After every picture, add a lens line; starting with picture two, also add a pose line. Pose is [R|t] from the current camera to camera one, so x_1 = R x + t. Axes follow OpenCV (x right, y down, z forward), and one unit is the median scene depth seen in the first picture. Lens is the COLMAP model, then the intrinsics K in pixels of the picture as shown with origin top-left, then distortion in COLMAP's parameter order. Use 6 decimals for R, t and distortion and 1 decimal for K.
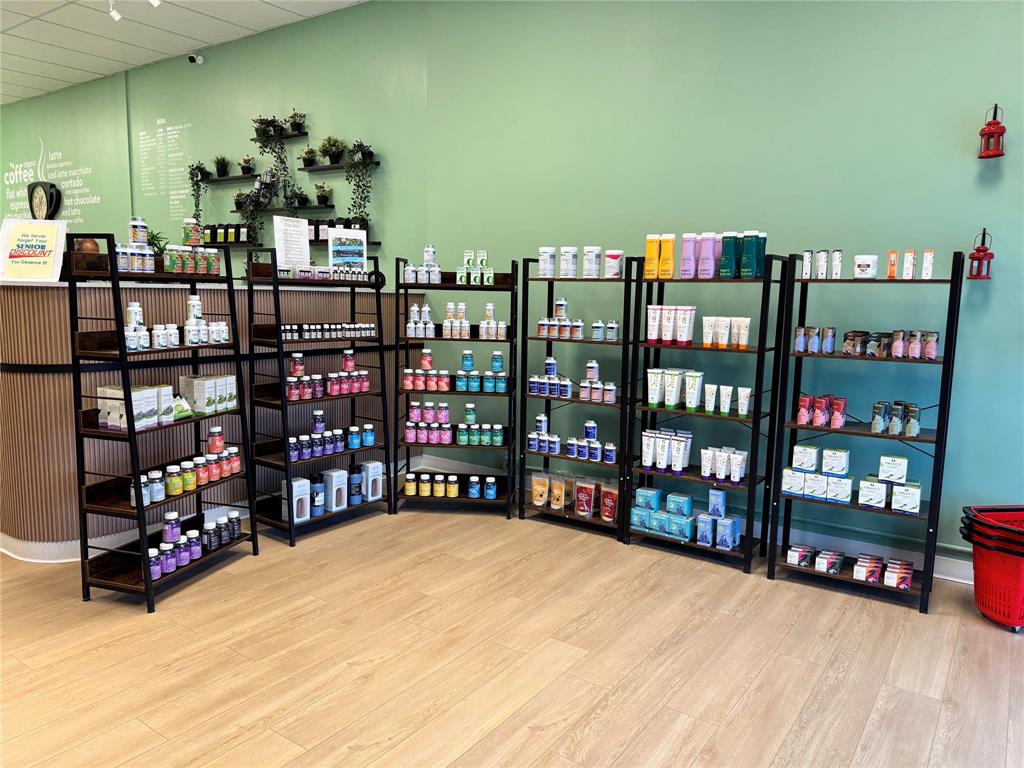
lens RADIAL K [[718.8, 0, 511.2], [0, 718.8, 388.3], [0, 0, 1]] dist [0.117261, -0.183580]
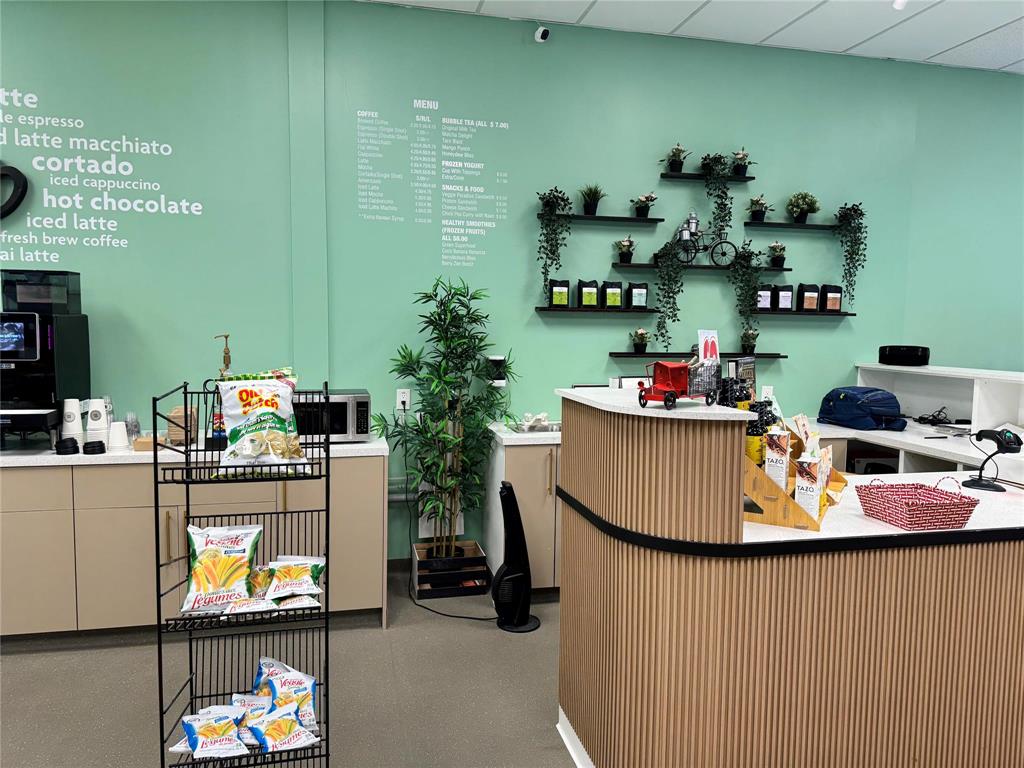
lens RADIAL K [[724.8, 0, 511.5], [0, 724.8, 387.3], [0, 0, 1]] dist [0.073846, -0.083793]
pose [[0.678369, -0.078542, 0.730511, -1.643251], [0.100532, 0.994841, 0.013606, -0.234268], [-0.727811, 0.064210, 0.682765, 0.979808]]
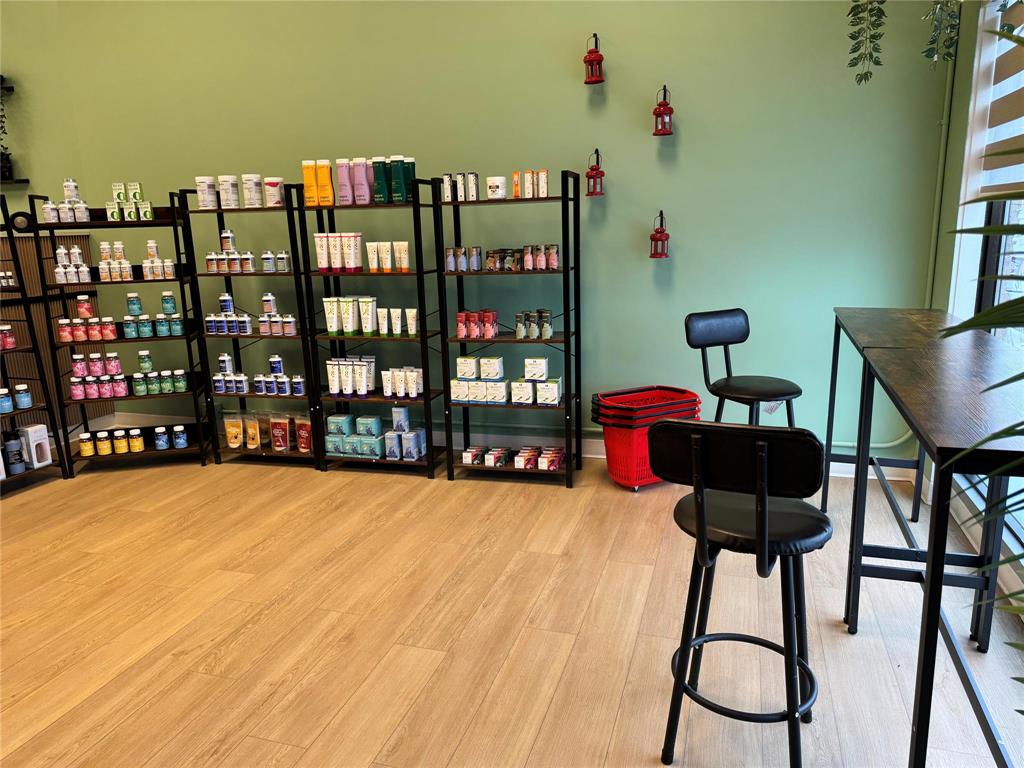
lens RADIAL K [[718.8, 0, 511.2], [0, 718.8, 388.3], [0, 0, 1]] dist [0.117261, -0.183580]
pose [[0.950694, -0.113627, 0.288567, 0.130376], [0.089565, 0.991411, 0.095305, 0.024815], [-0.296917, -0.064760, 0.952705, -0.050960]]
